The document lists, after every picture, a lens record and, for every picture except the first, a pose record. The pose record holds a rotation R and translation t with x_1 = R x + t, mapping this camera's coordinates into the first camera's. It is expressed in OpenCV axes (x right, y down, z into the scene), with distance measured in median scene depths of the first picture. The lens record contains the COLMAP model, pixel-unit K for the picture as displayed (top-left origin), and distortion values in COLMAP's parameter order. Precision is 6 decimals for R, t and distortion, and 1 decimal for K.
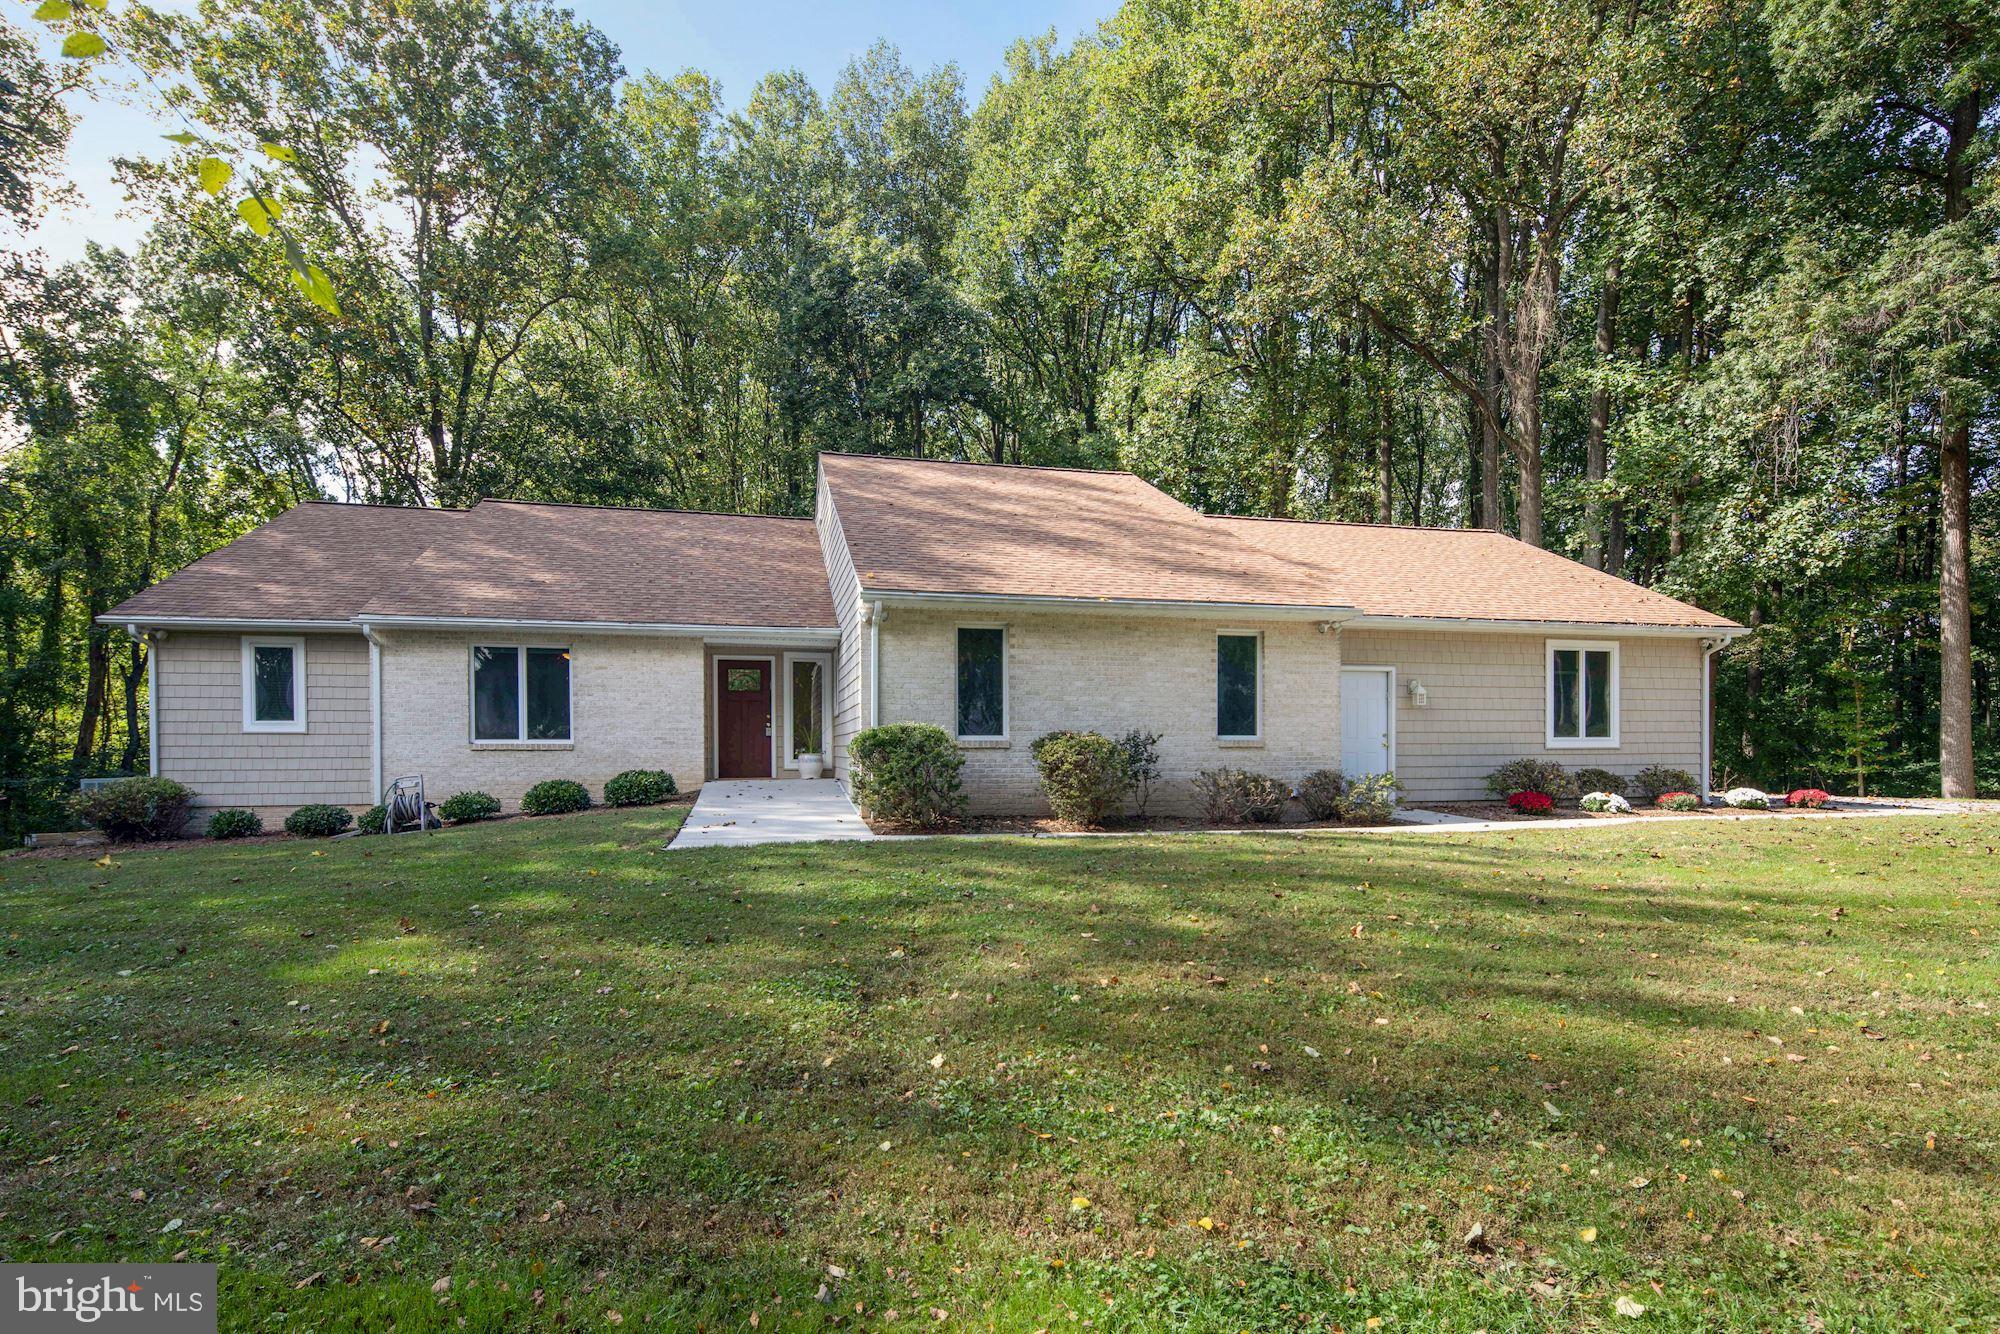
lens RADIAL K [[978.2, 0, 1003.1], [0, 978.2, 675.1], [0, 0, 1]] dist [0.003863, -0.003964]
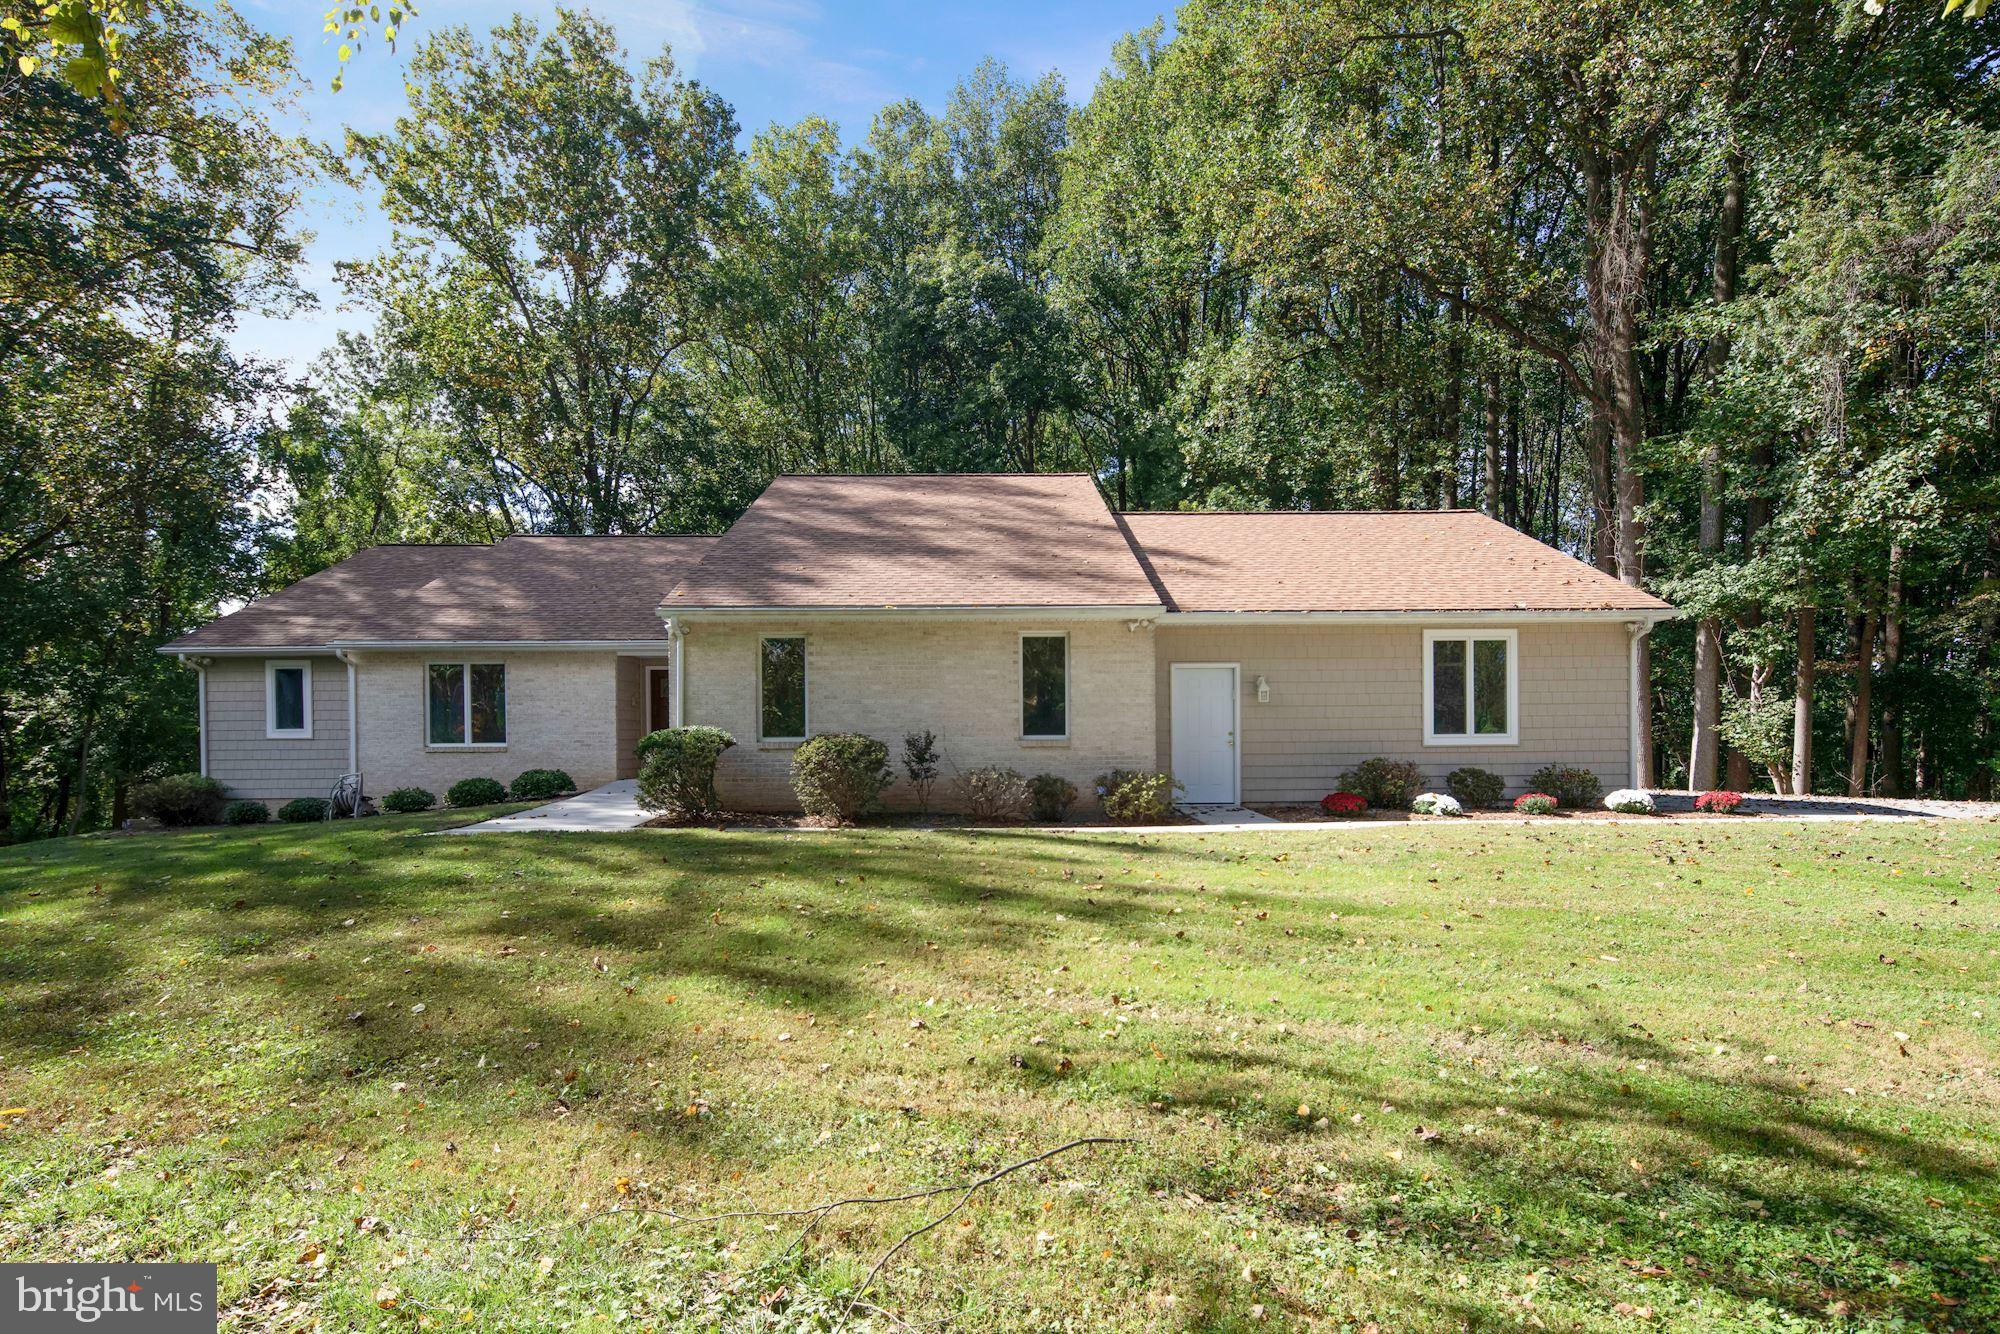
lens RADIAL K [[978.2, 0, 965.8], [0, 978.2, 668.4], [0, 0, 1]] dist [0.003863, -0.003964]
pose [[0.974283, -0.022542, -0.224197, 0.279402], [0.021203, 0.999740, -0.008378, -0.000708], [0.224327, 0.003409, 0.974508, -0.005199]]
